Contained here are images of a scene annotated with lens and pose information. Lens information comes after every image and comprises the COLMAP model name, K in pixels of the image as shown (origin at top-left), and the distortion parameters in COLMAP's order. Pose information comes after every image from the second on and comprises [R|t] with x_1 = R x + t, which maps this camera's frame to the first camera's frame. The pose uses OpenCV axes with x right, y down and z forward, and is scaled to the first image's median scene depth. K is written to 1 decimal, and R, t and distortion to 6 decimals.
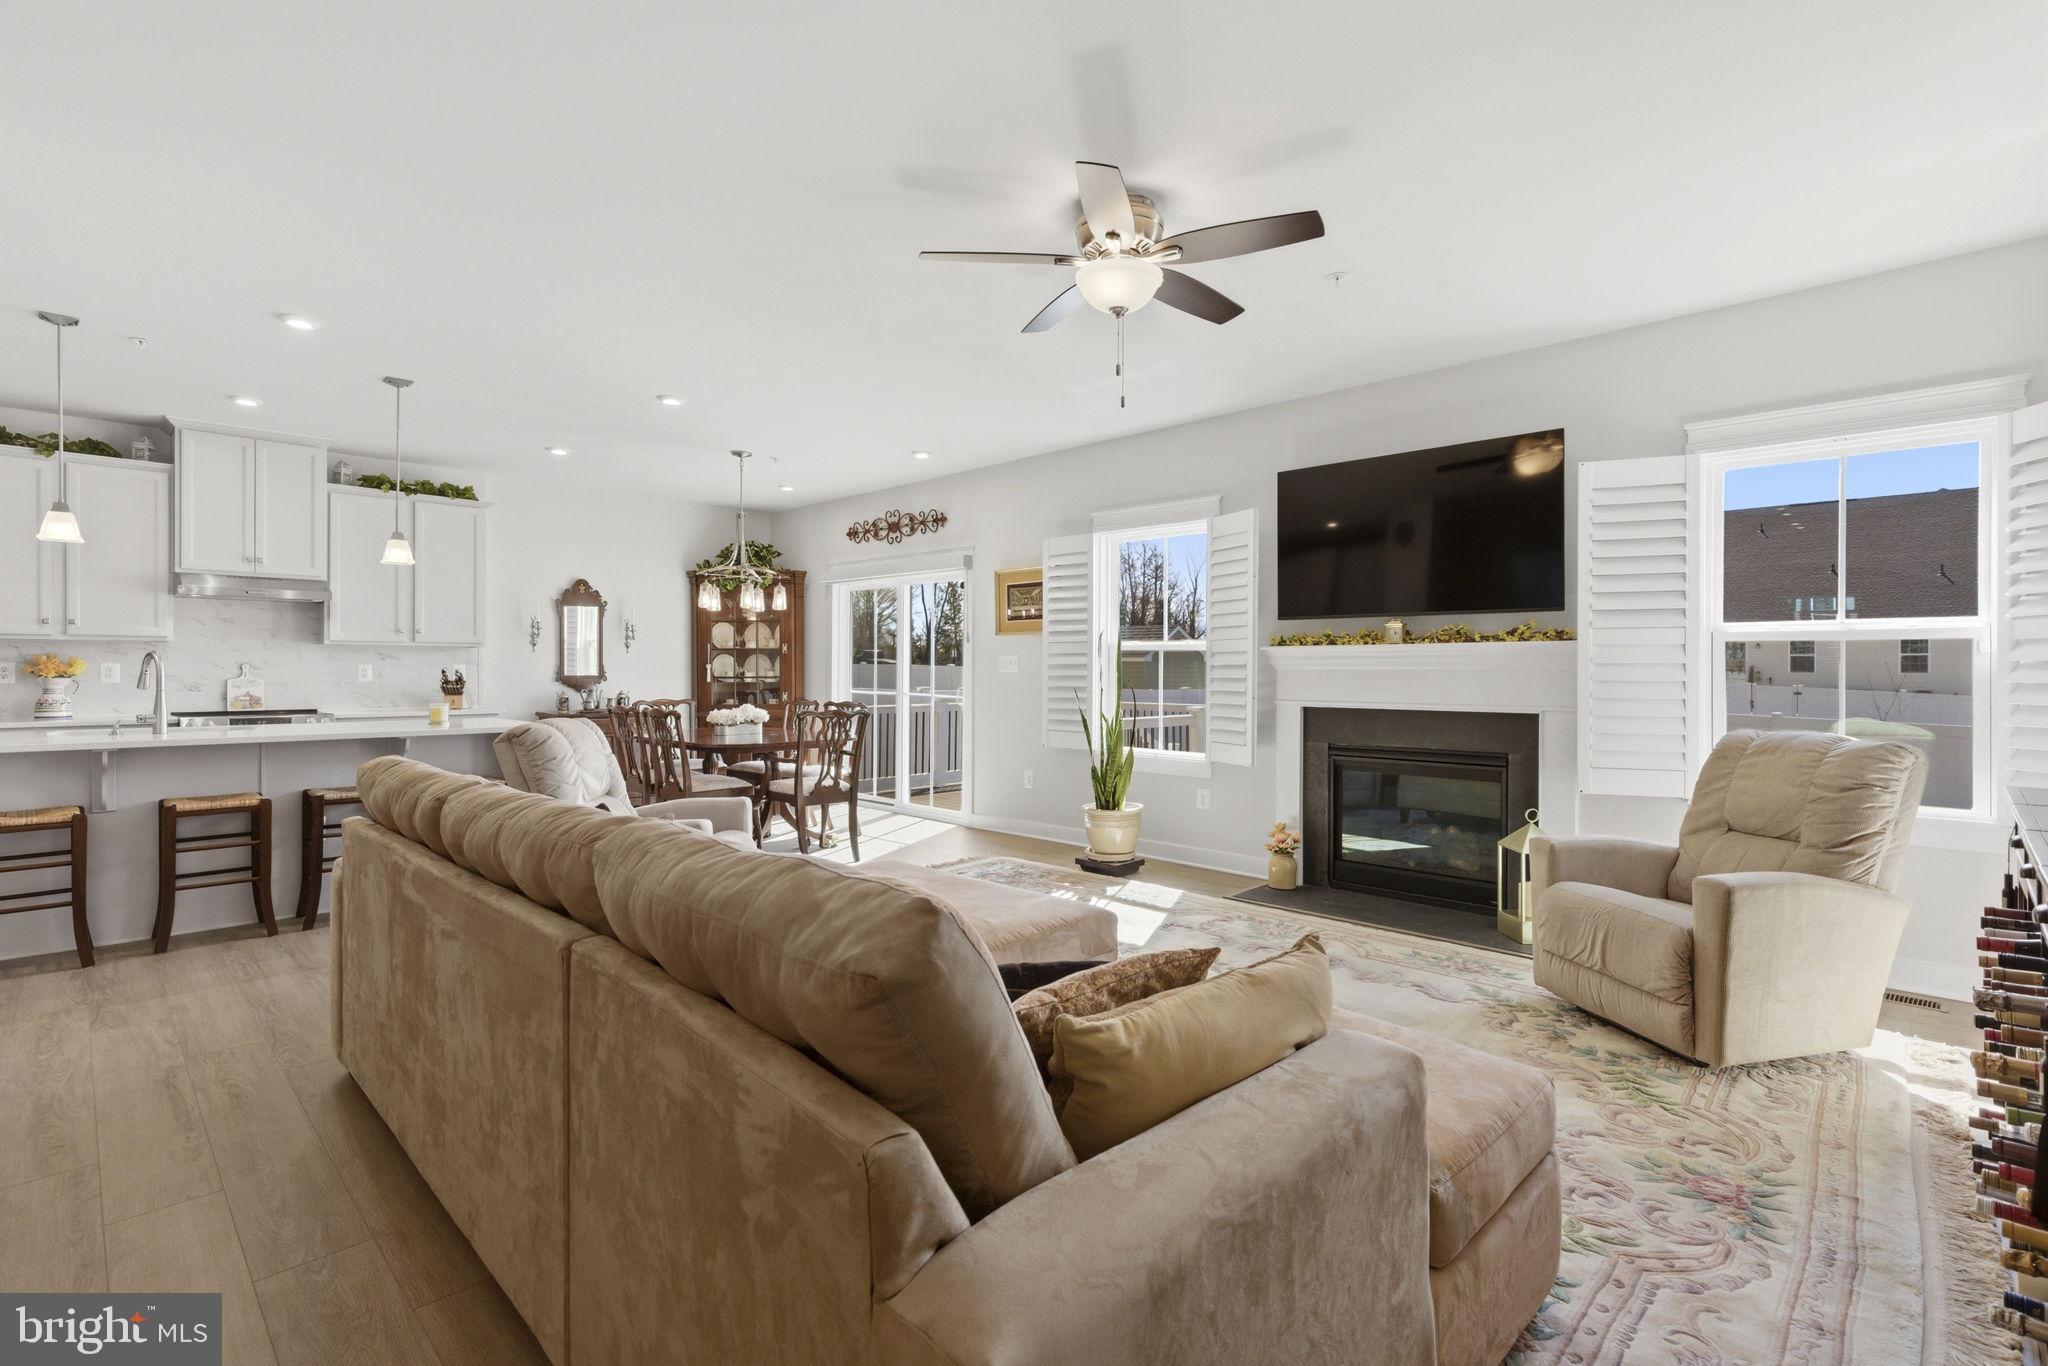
lens RADIAL K [[938.8, 0, 1030.6], [0, 938.8, 674.2], [0, 0, 1]] dist [0.002324, 0.000414]
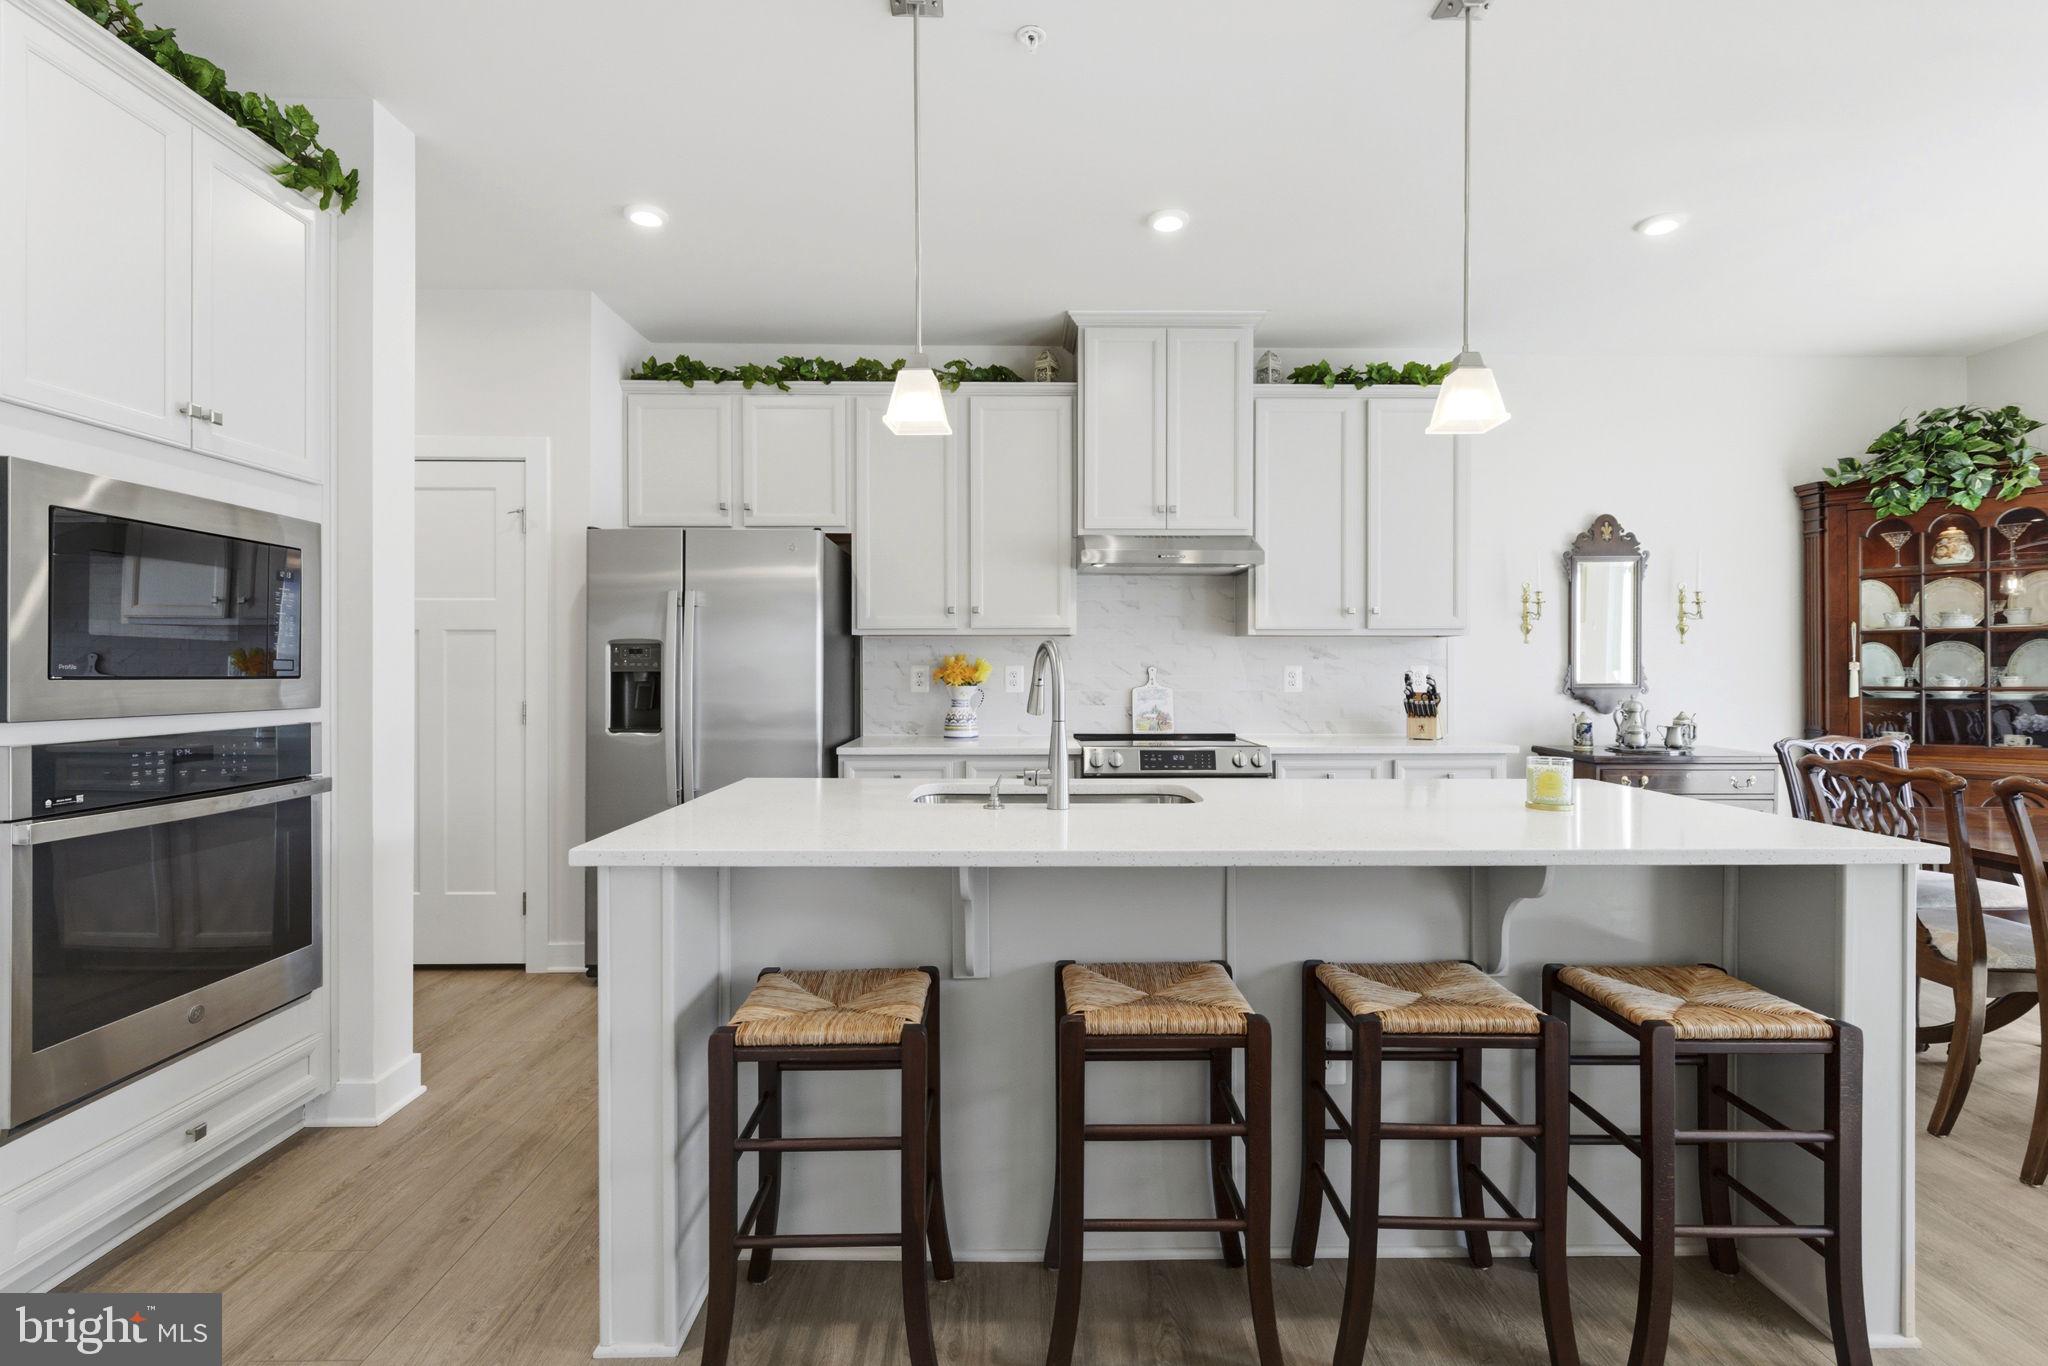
lens RADIAL K [[938.8, 0, 1025.6], [0, 938.8, 676.4], [0, 0, 1]] dist [0.002324, 0.000414]
pose [[0.704123, 0.002095, -0.710075, -0.424944], [-0.001976, 0.999998, 0.000991, -0.004185], [0.710075, 0.000706, 0.704125, 0.463743]]
